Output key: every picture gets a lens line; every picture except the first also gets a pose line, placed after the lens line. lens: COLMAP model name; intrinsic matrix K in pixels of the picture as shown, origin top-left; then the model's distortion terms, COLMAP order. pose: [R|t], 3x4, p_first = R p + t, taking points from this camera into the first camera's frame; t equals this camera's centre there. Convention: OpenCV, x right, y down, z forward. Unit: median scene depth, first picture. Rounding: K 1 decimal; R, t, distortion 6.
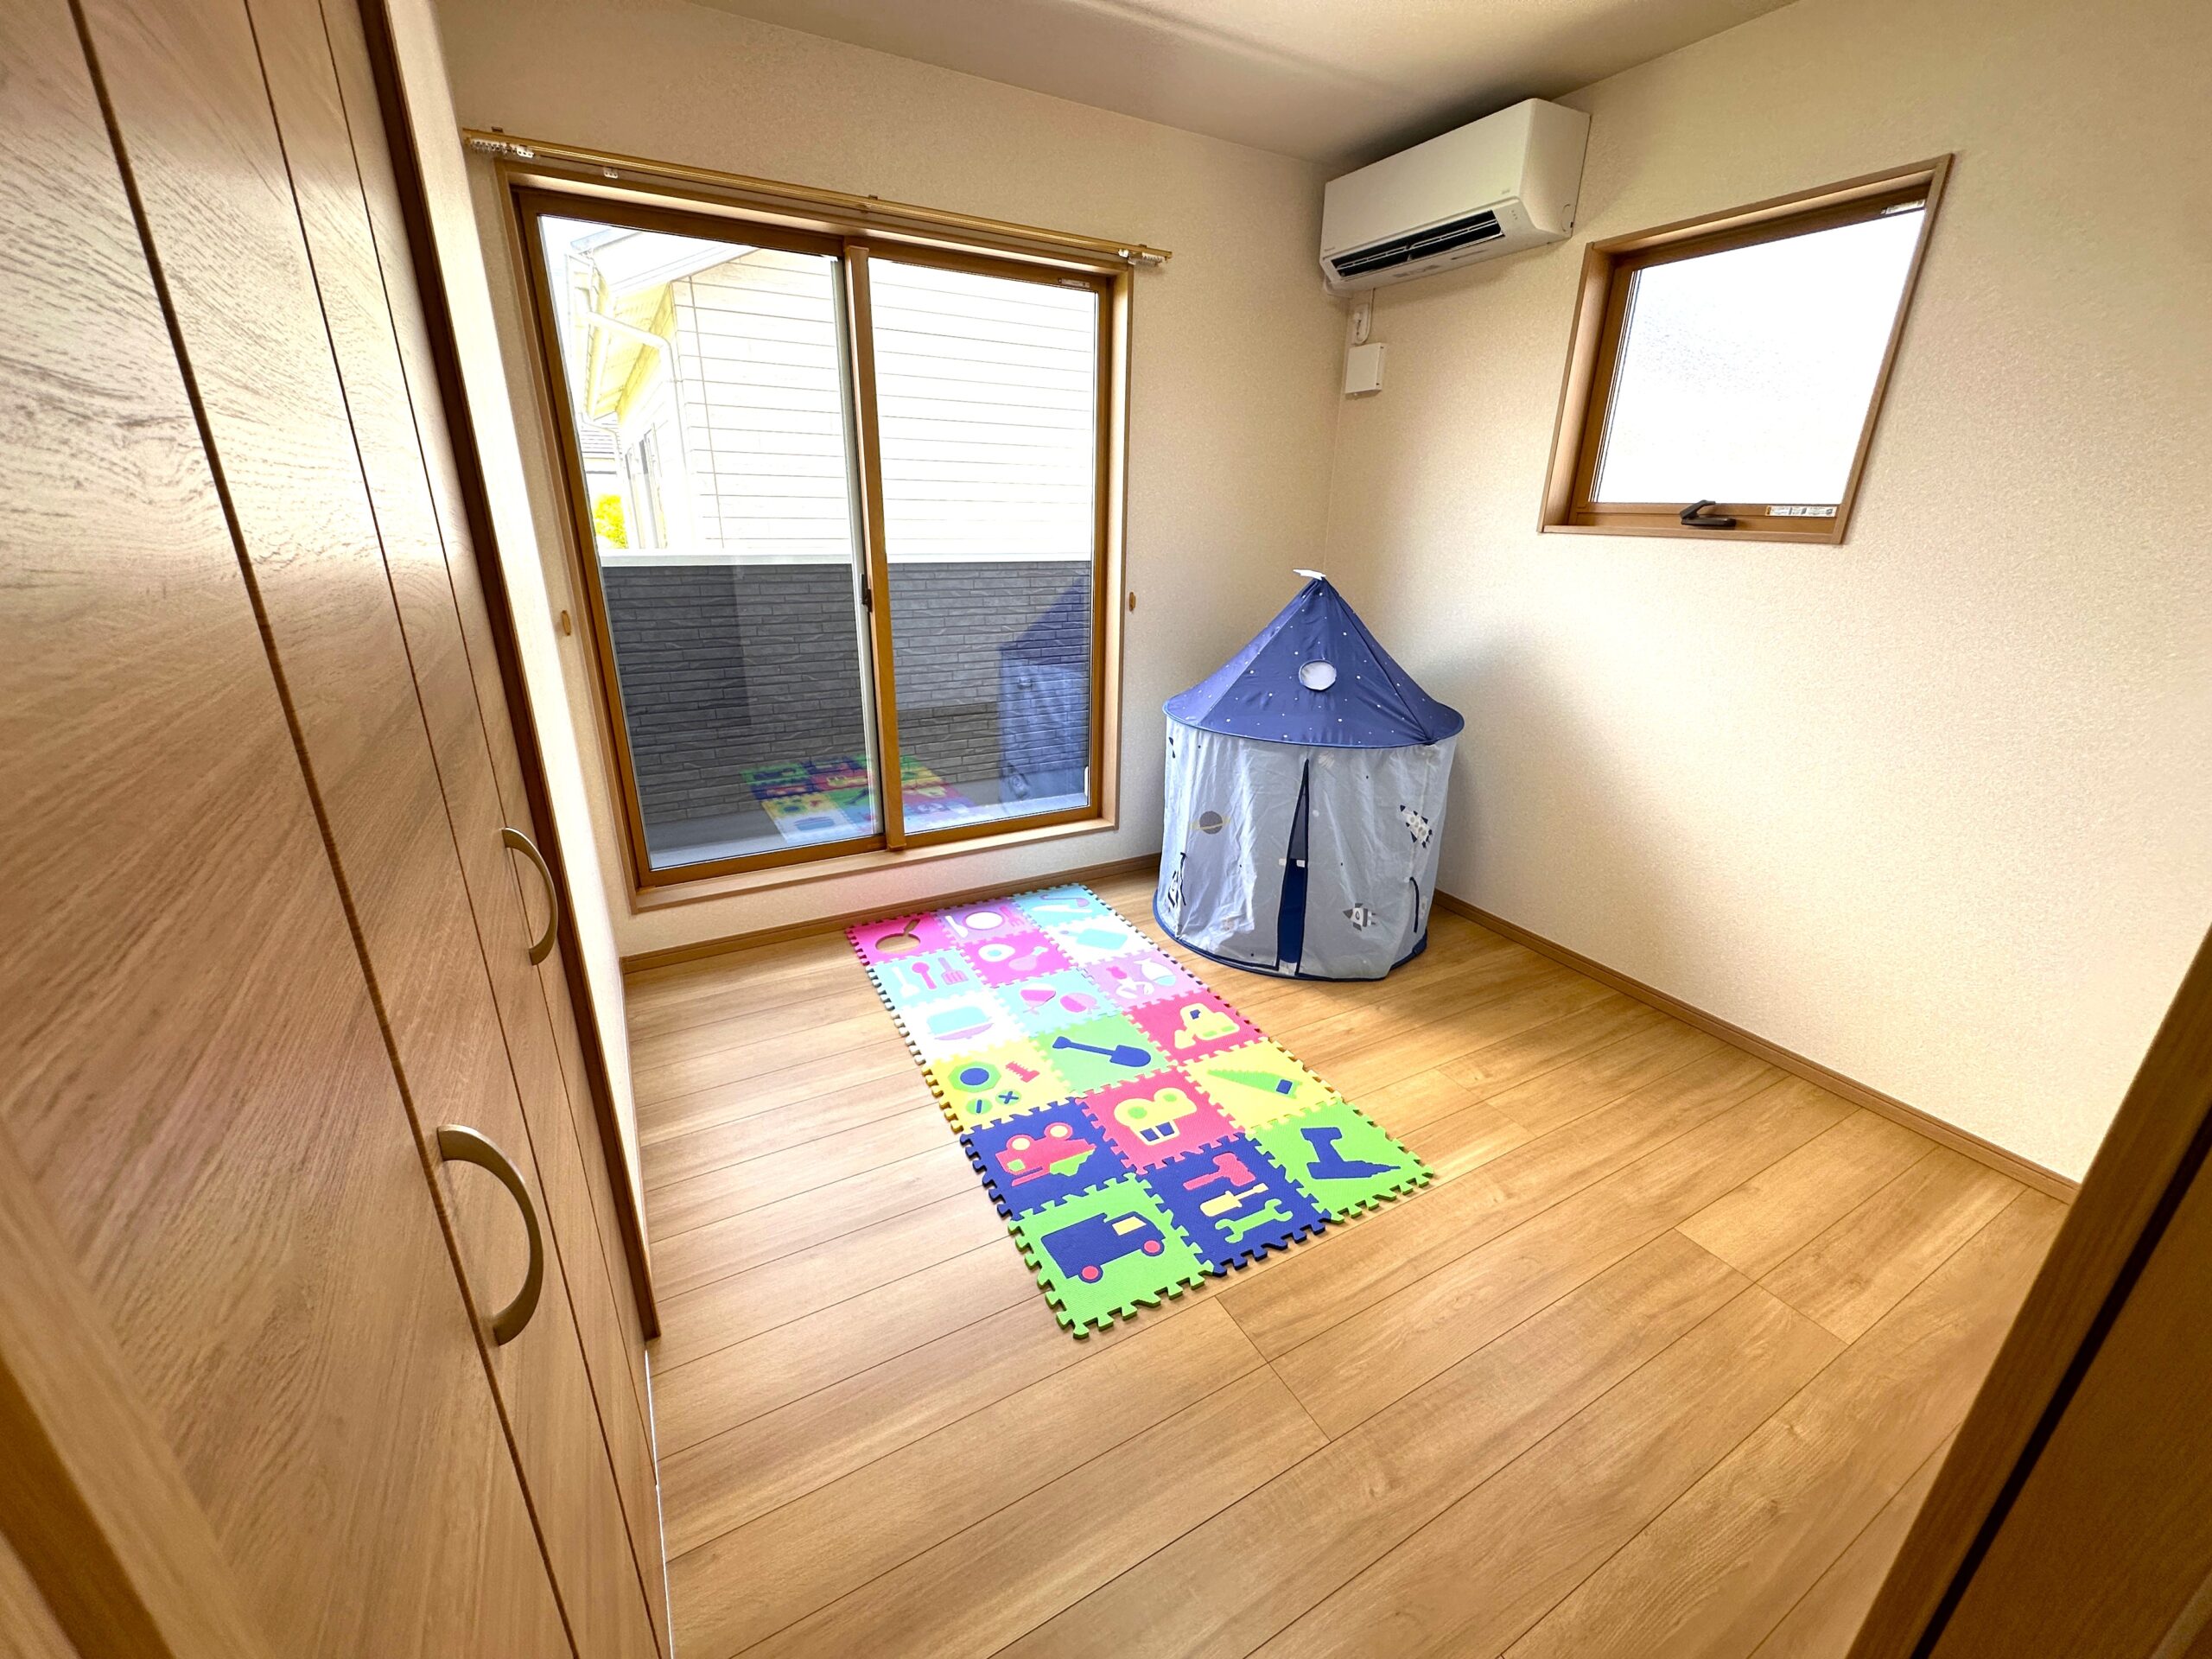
lens RADIAL K [[884.9, 0, 1107.8], [0, 884.9, 823.5], [0, 0, 1]] dist [0.000471, -0.000007]
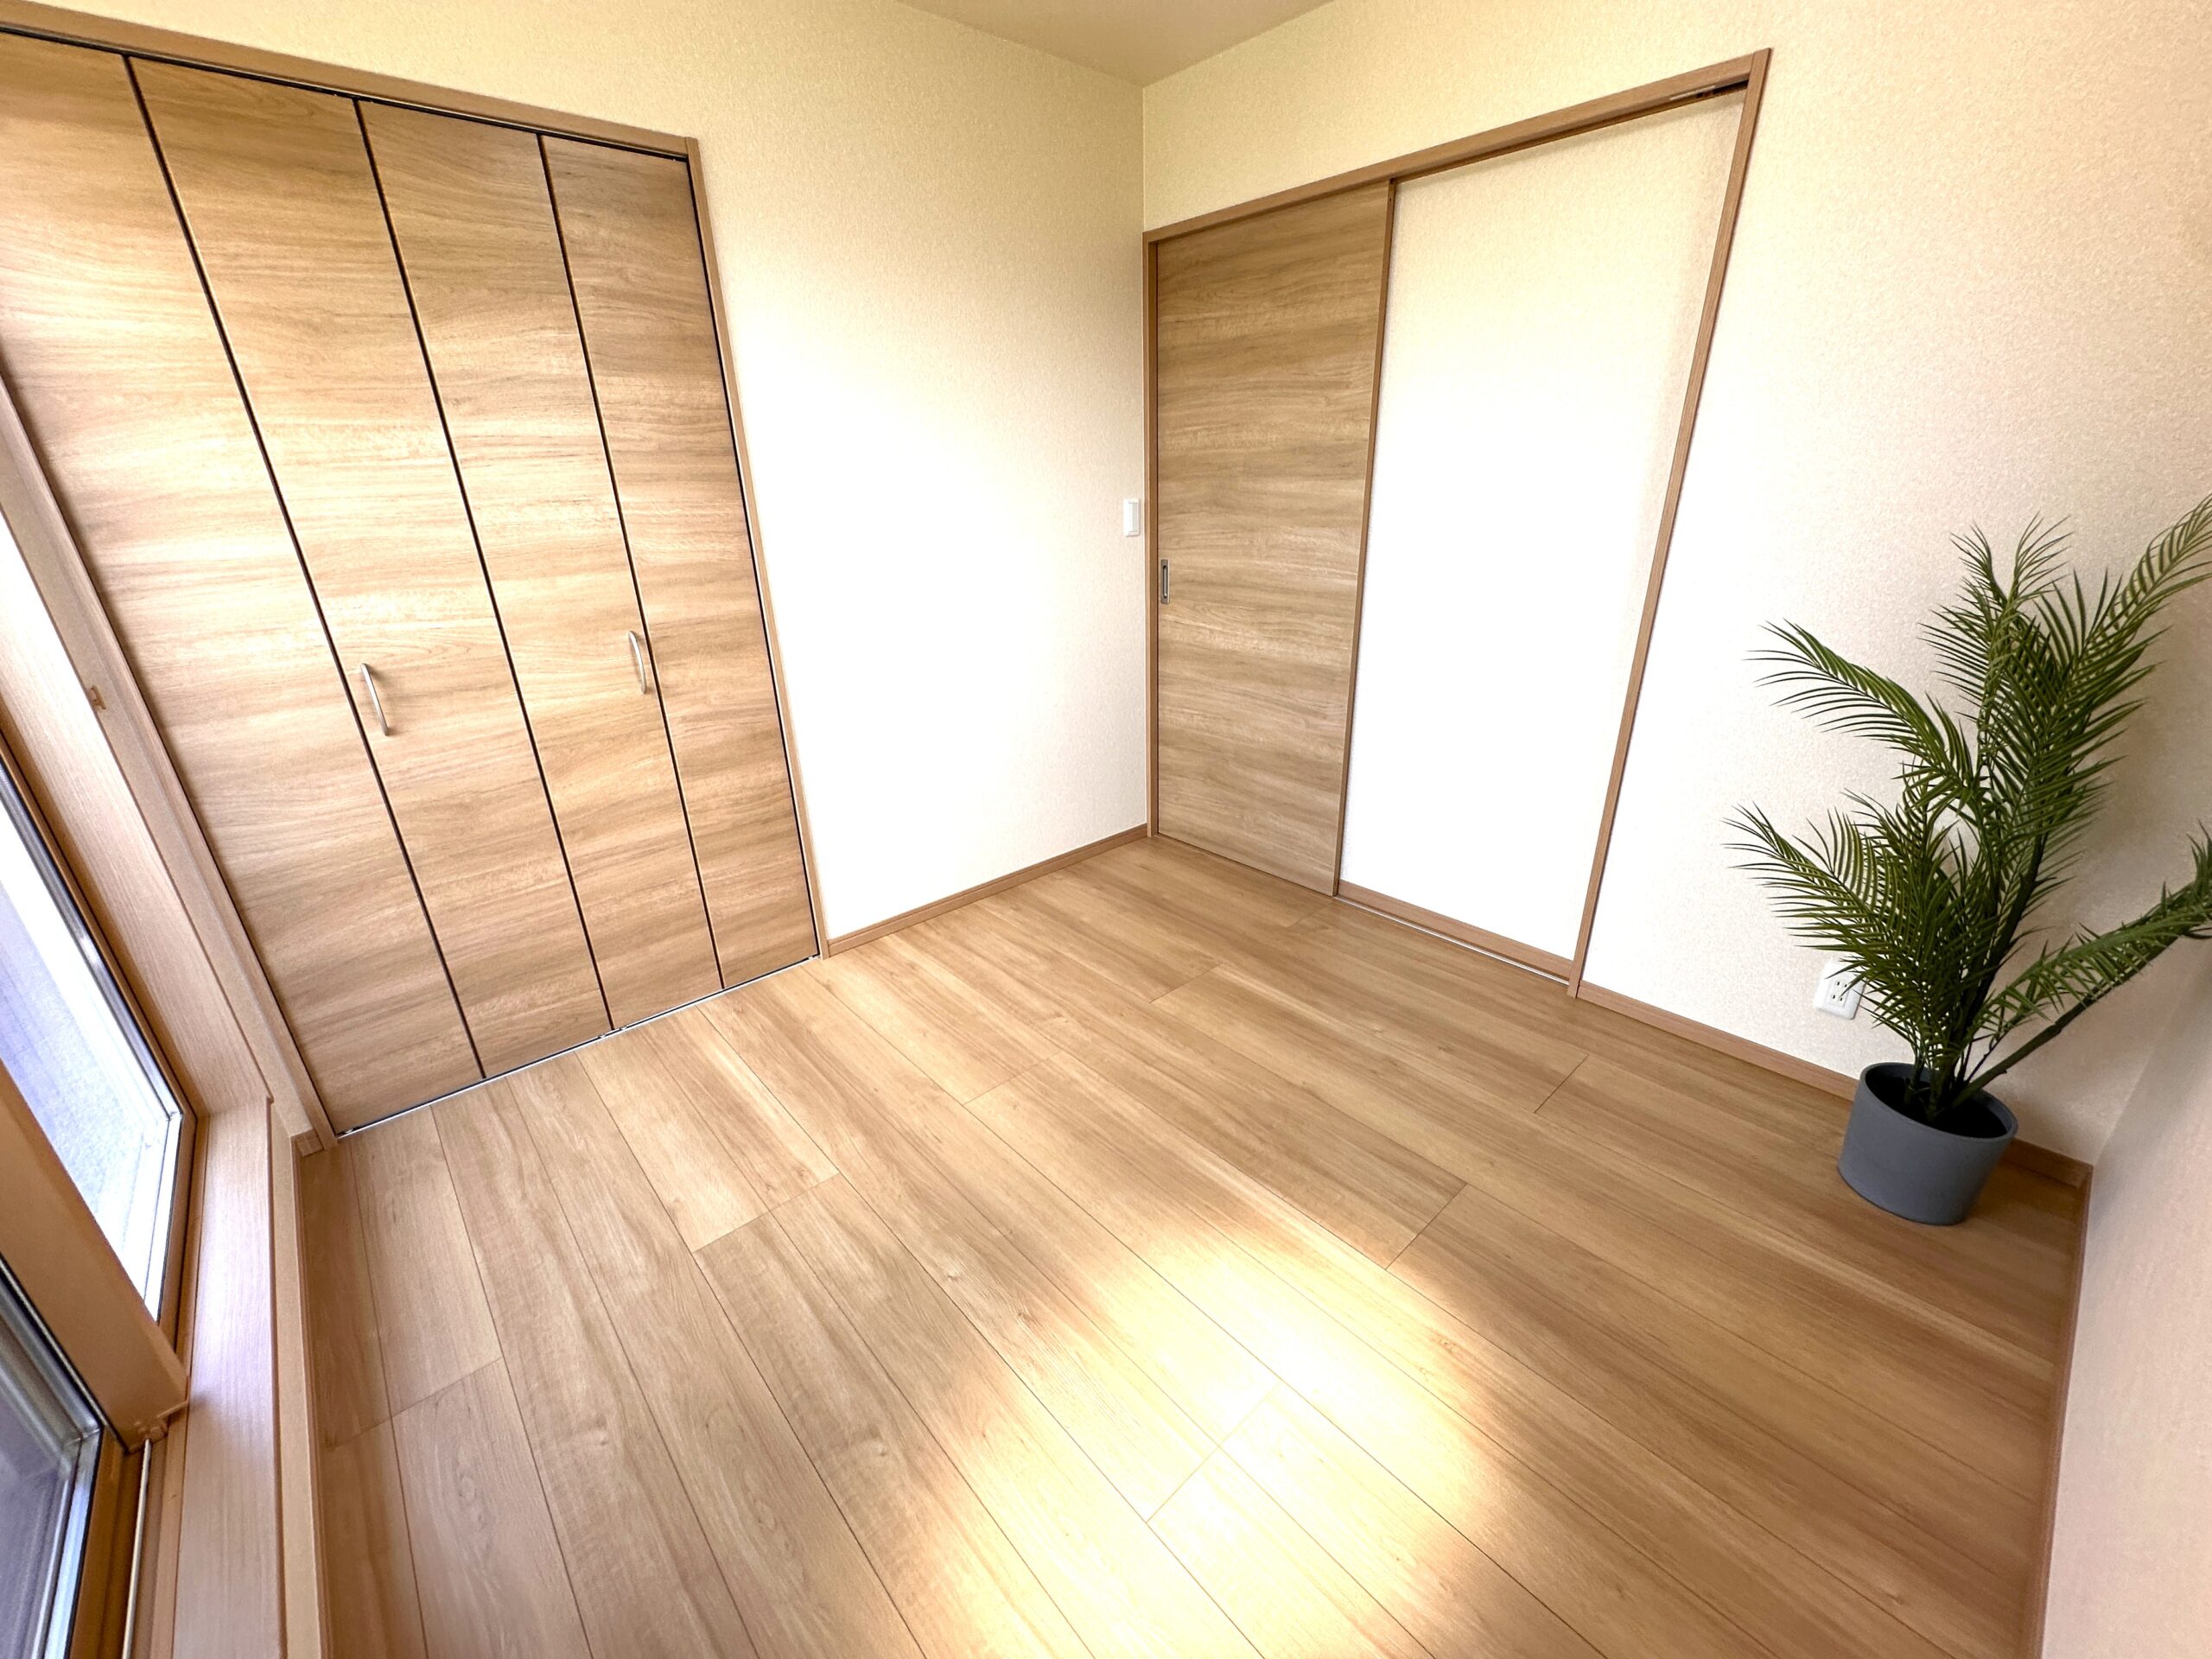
lens RADIAL K [[884.9, 0, 1103.5], [0, 884.9, 828.0], [0, 0, 1]] dist [0.000471, -0.000007]
pose [[-0.221382, -0.376452, 0.899596, -2.509837], [0.345273, 0.832472, 0.433332, -0.480983], [-0.912018, 0.406539, -0.054315, 1.137091]]
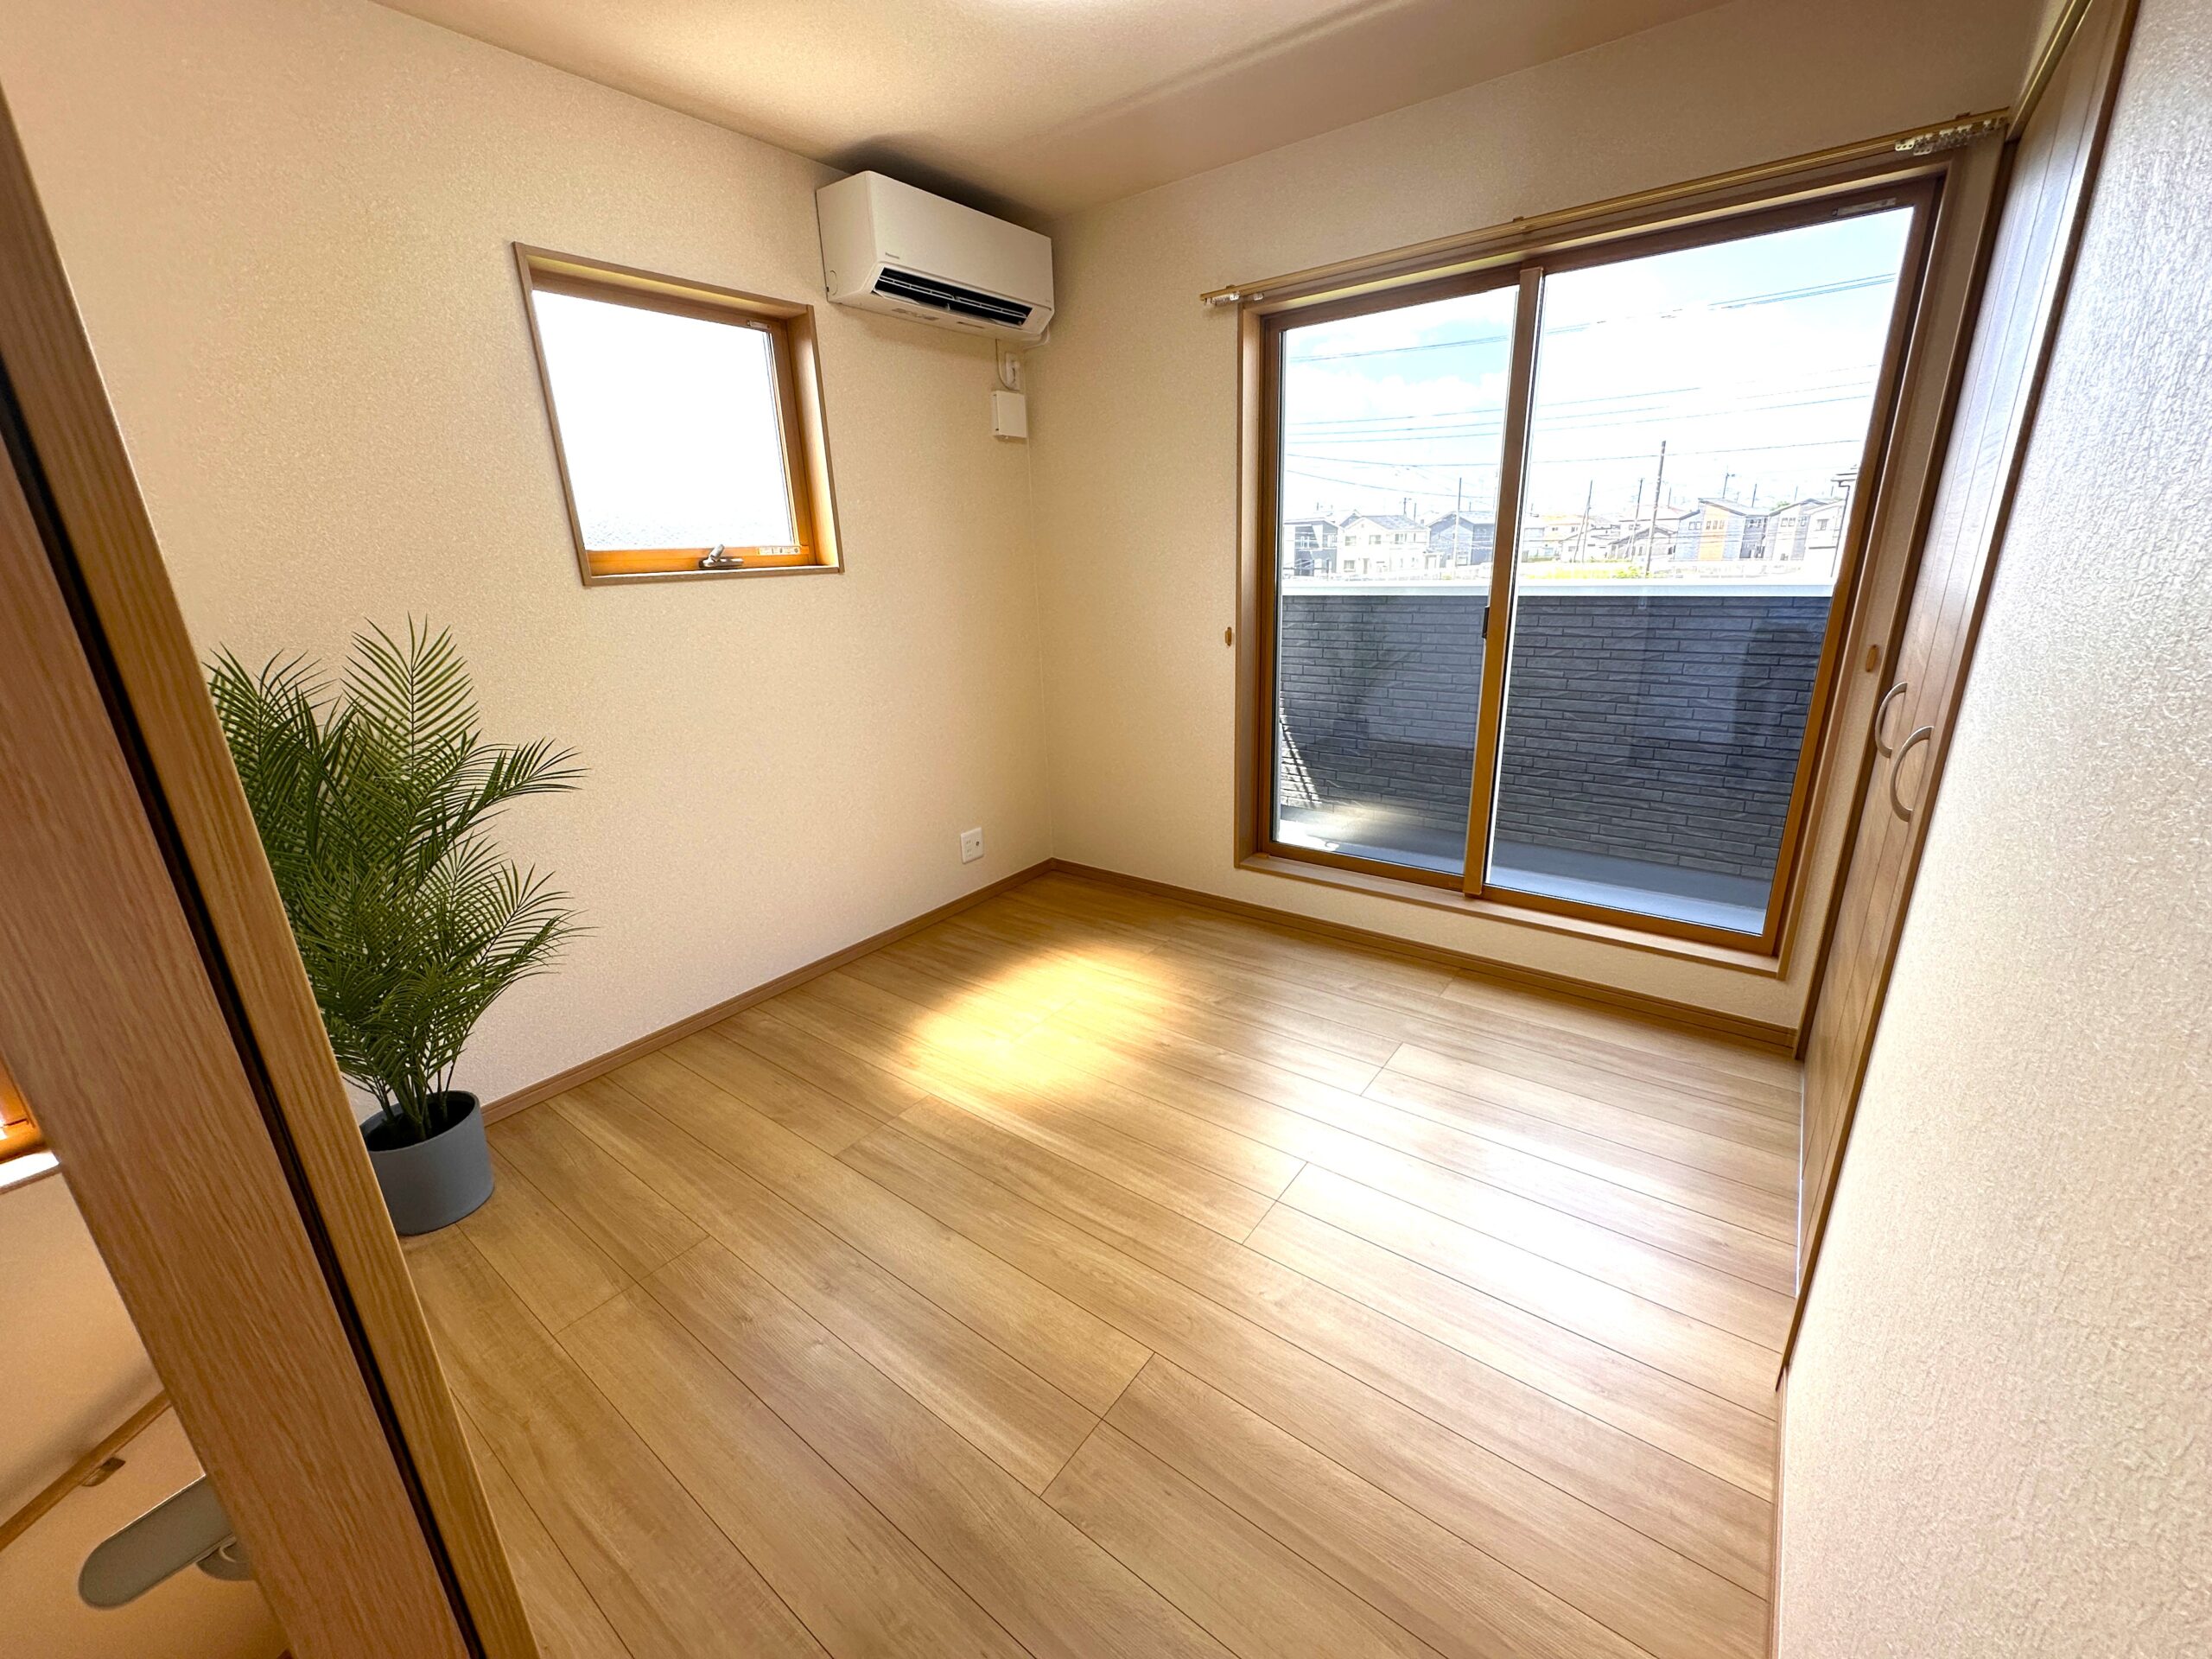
lens RADIAL K [[884.9, 0, 1107.2], [0, 884.9, 836.0], [0, 0, 1]] dist [0.000471, -0.000007]
pose [[0.395257, 0.249253, -0.884107, 0.423208], [-0.264664, 0.952567, 0.150230, -0.069855], [0.879617, 0.174611, 0.442477, 0.222180]]
